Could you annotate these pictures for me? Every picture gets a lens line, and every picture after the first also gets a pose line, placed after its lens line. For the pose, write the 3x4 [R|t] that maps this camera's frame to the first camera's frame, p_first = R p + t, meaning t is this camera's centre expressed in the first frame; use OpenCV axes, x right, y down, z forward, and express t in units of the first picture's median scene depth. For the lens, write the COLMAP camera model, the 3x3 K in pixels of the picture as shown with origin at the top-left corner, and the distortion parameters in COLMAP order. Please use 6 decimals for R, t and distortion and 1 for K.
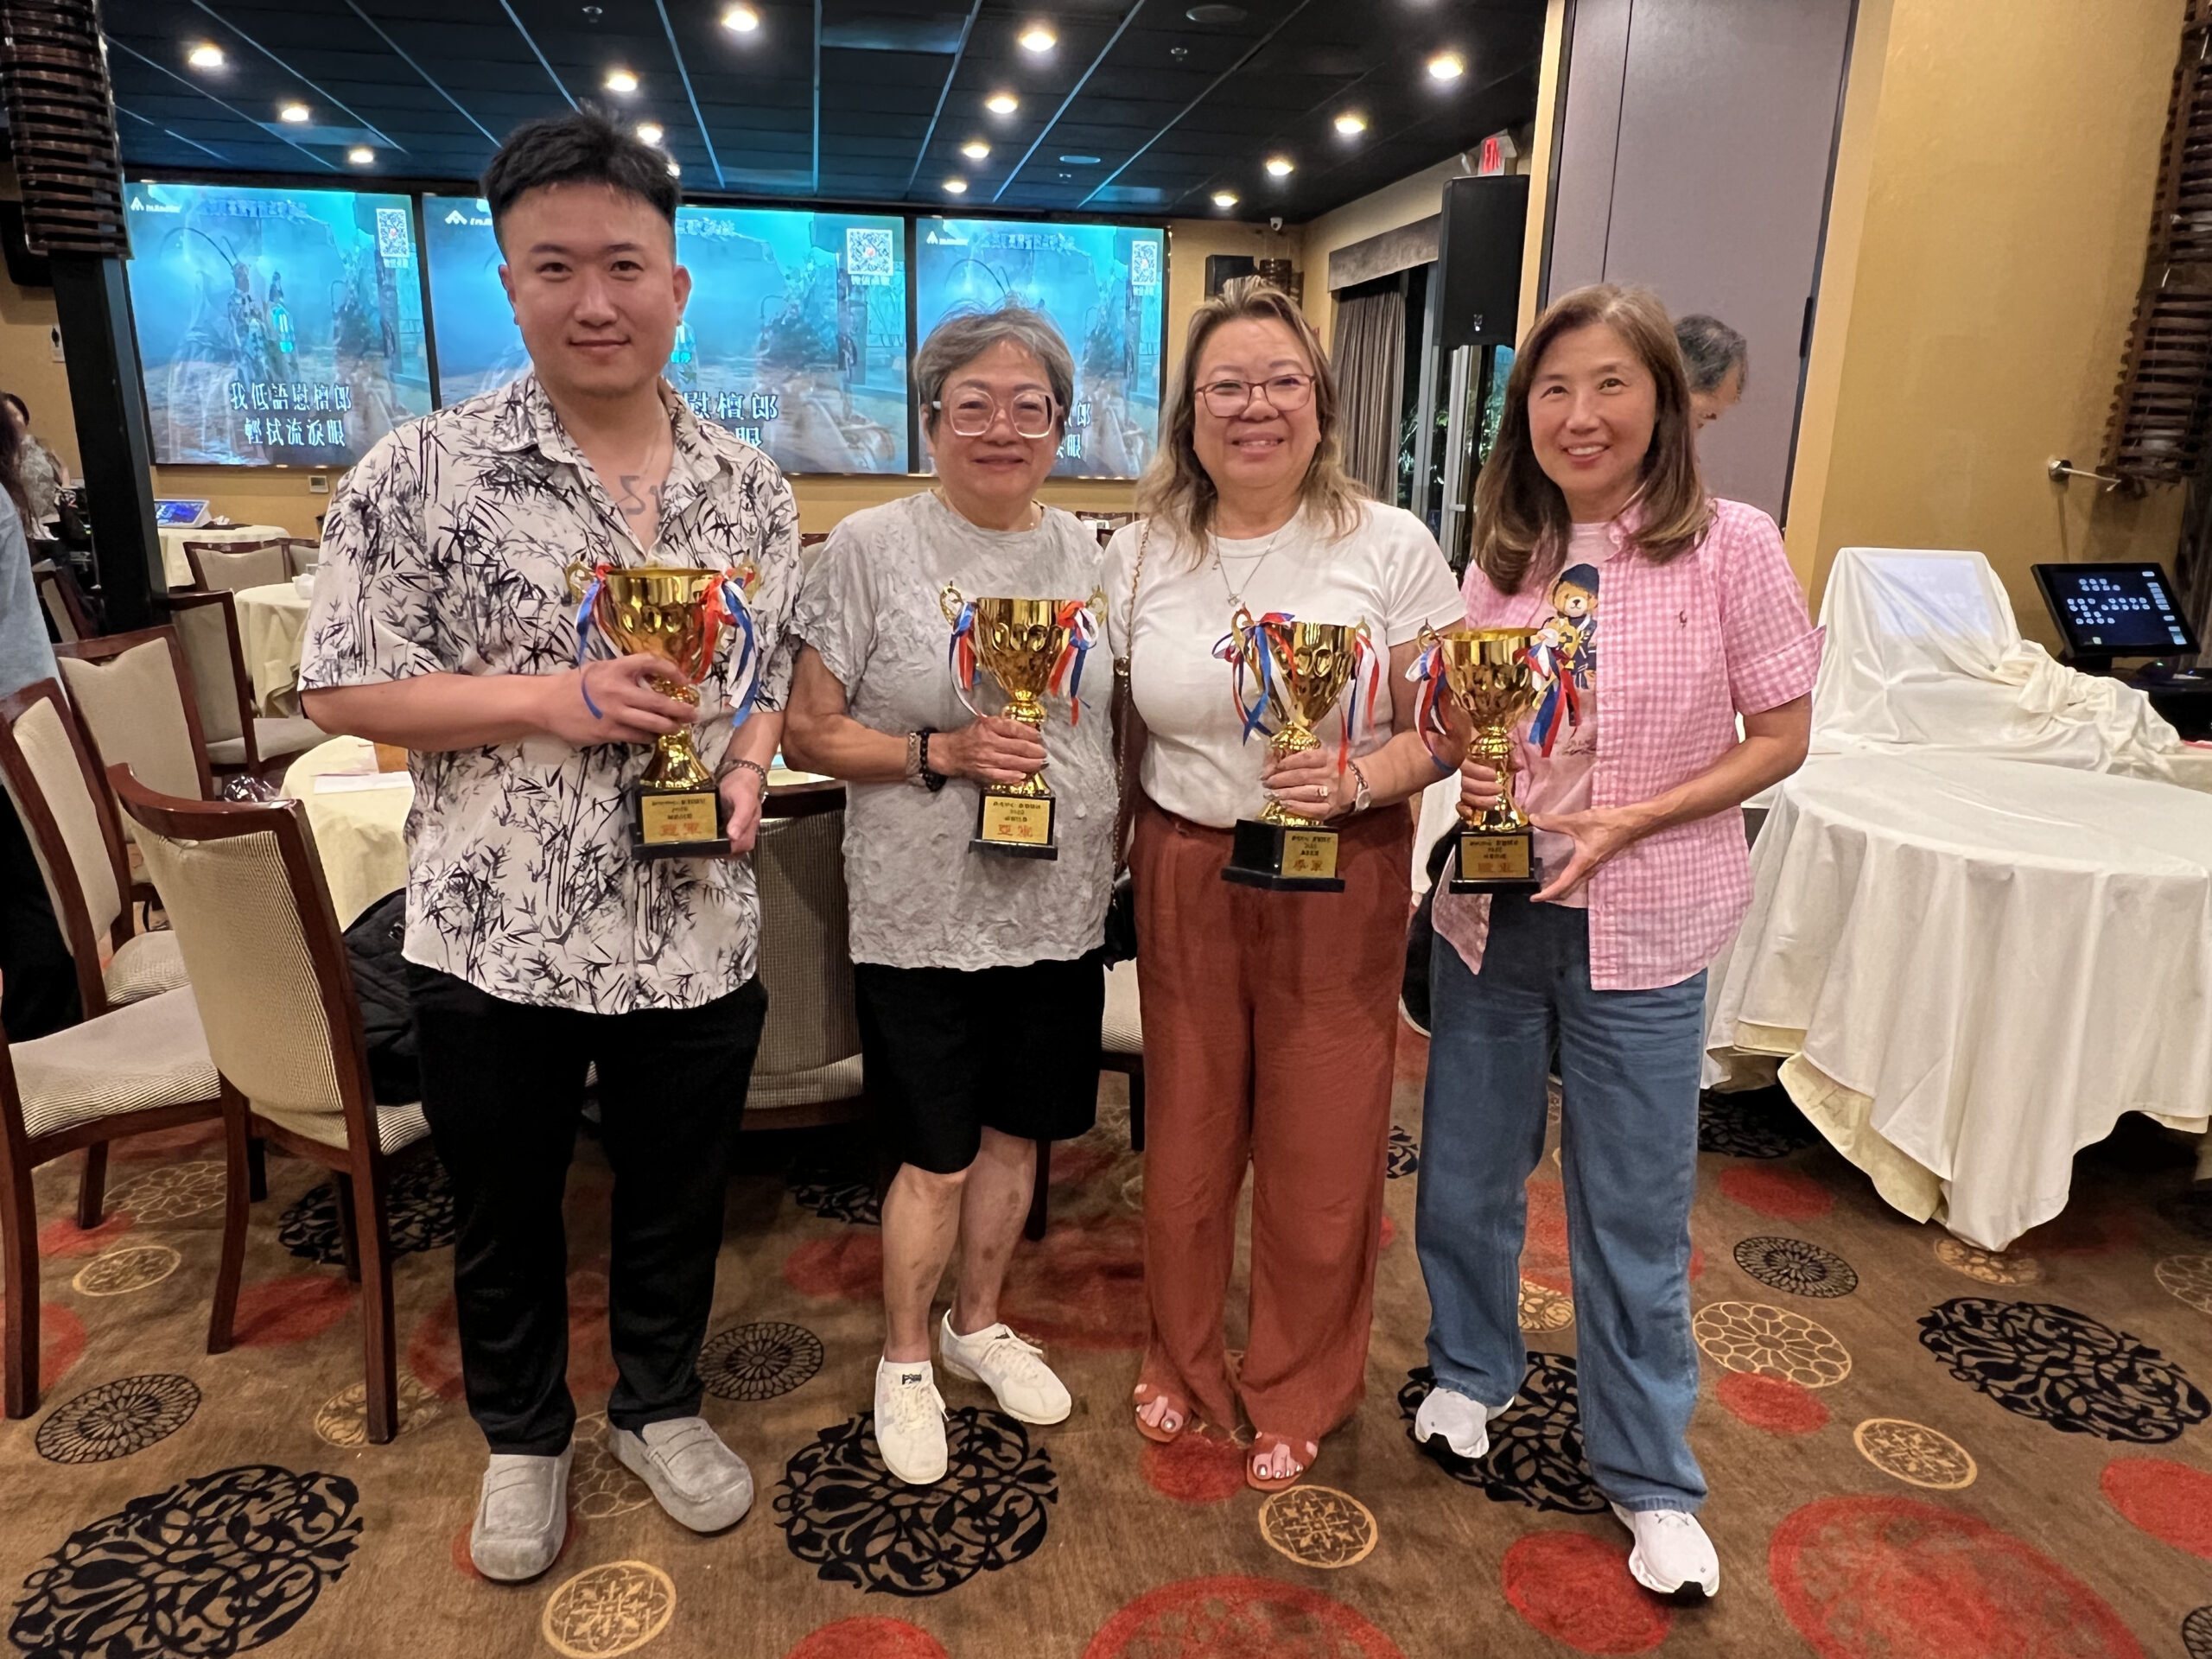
lens RADIAL K [[1461.7, 0, 1095.0], [0, 1461.7, 854.7], [0, 0, 1]] dist [-0.008891, 0.004667]
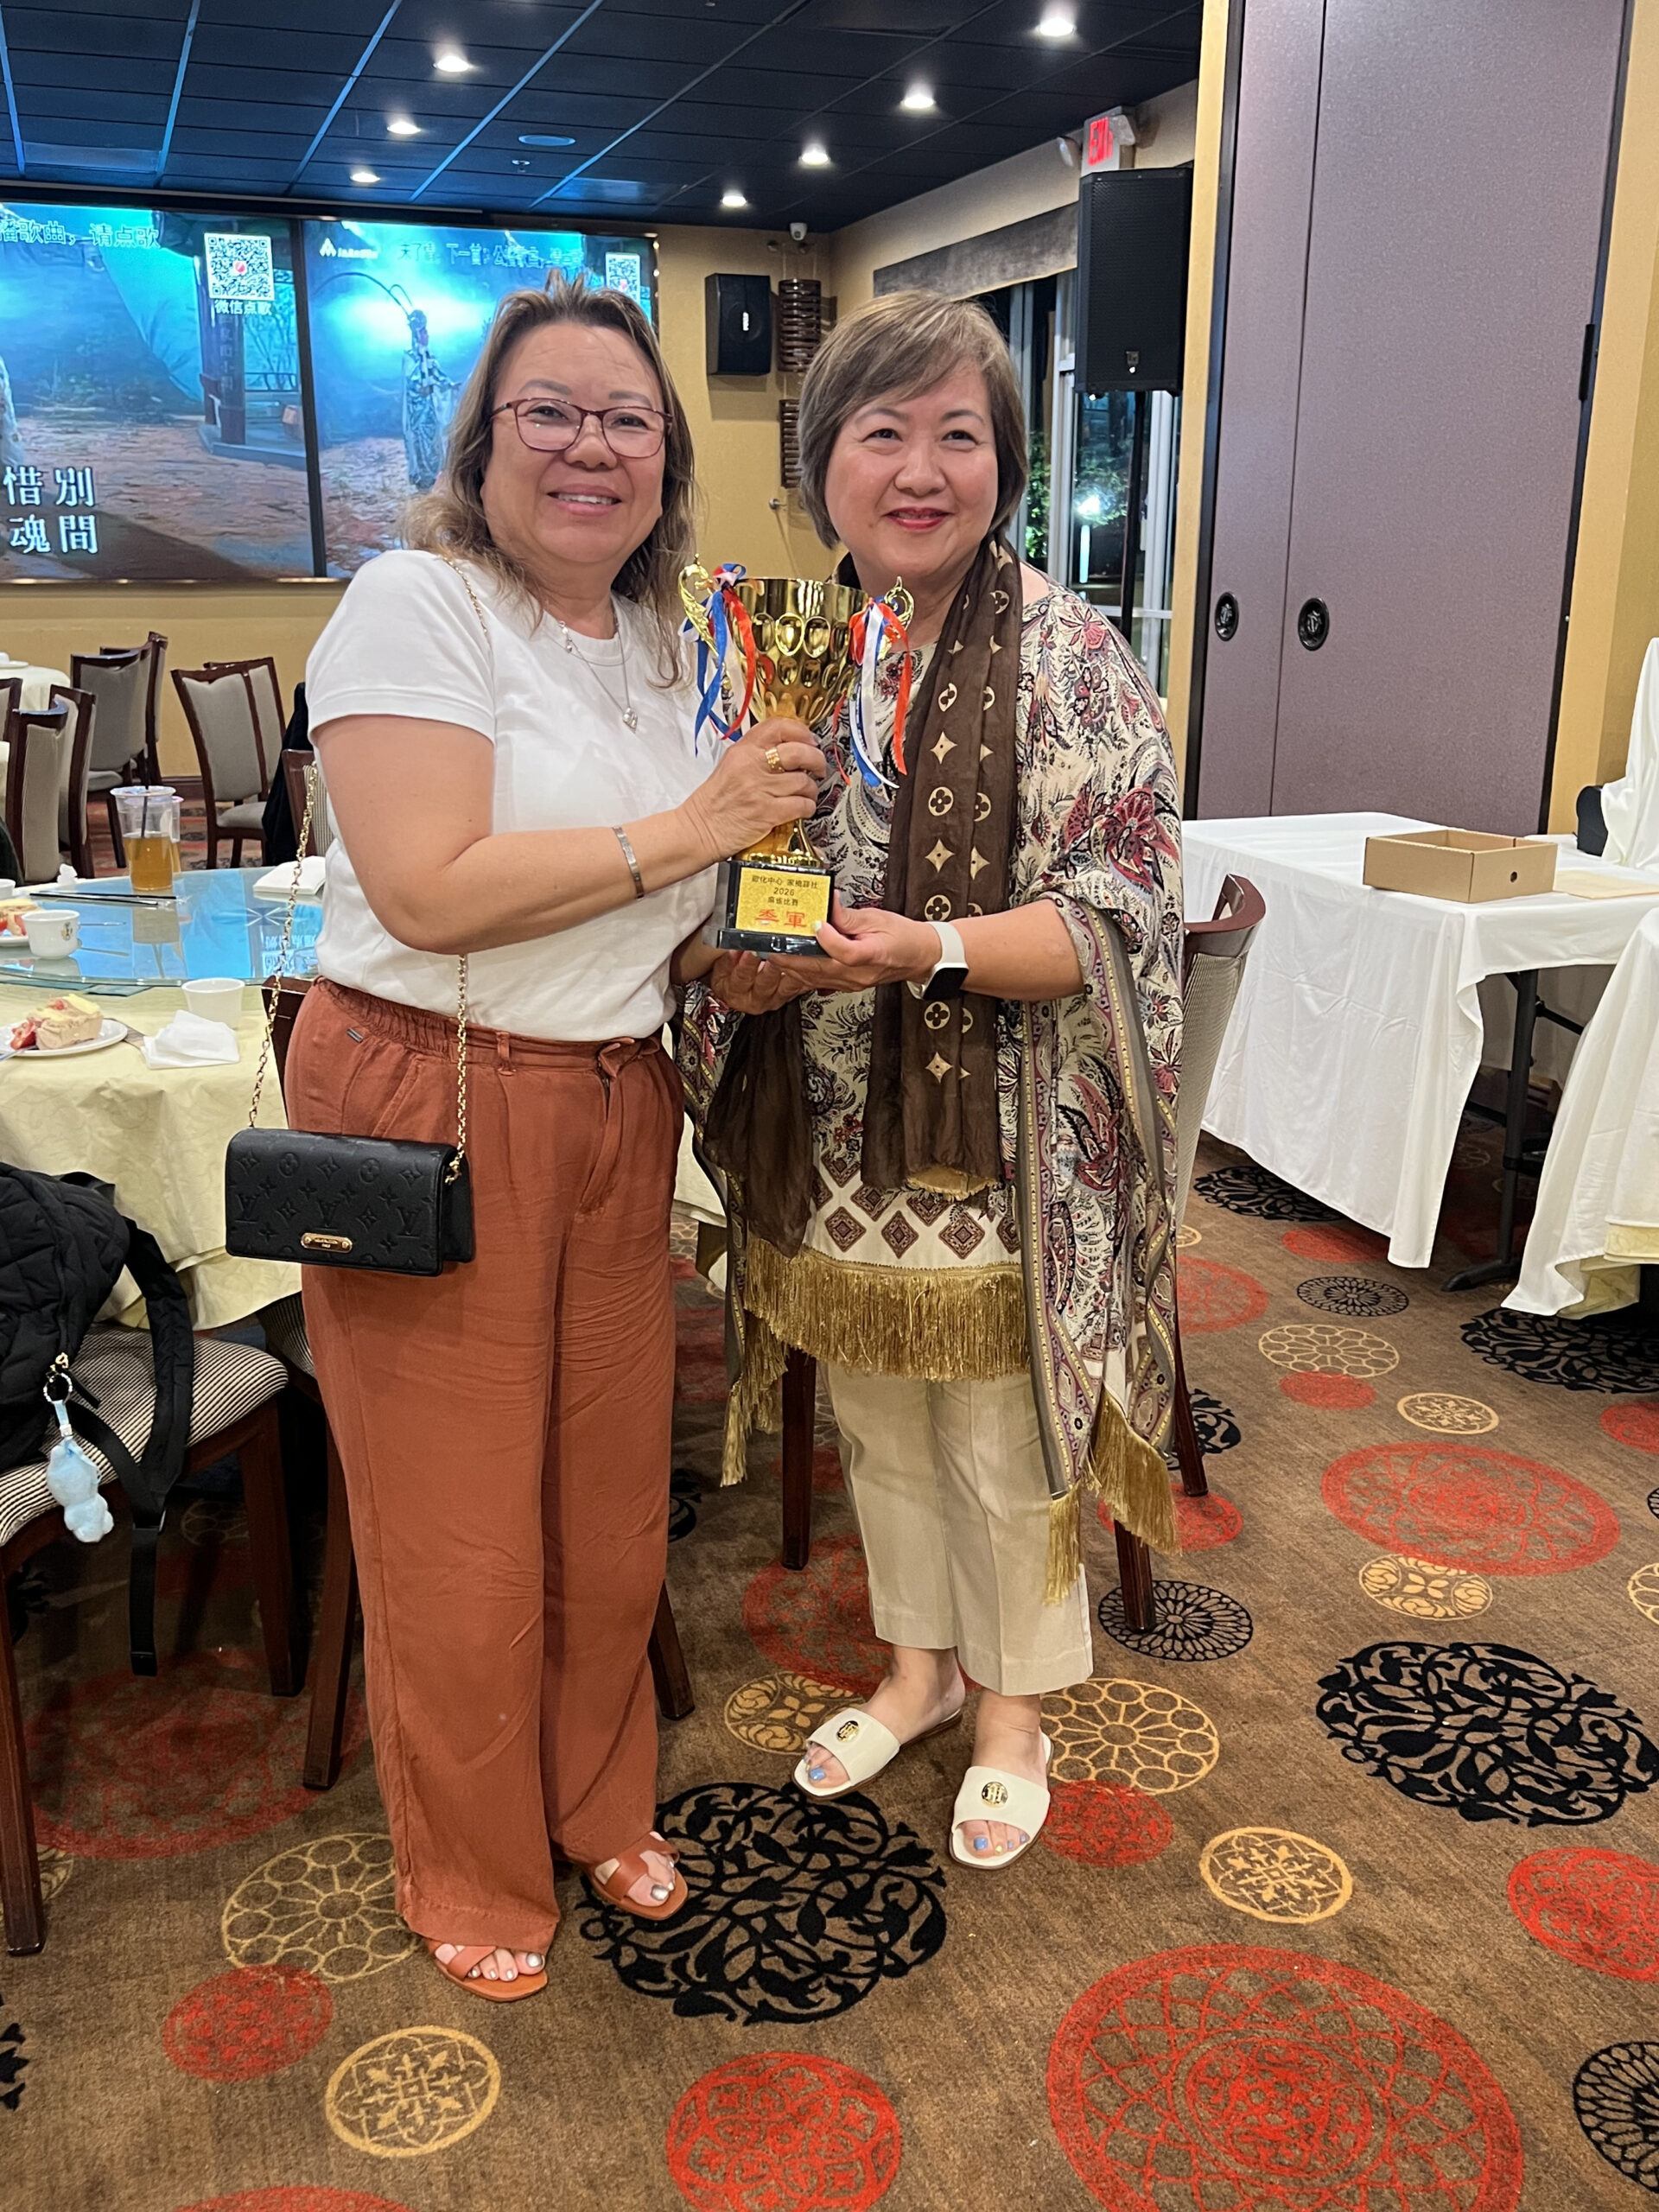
lens RADIAL K [[1964.7, 0, 823.7], [0, 1964.7, 1116.4], [0, 0, 1]] dist [0.029874, -0.025456]
pose [[0.987120, -0.060937, 0.147920, -0.155644], [0.058990, 0.998105, 0.017517, 0.009576], [-0.148707, -0.008565, 0.988844, -0.016776]]
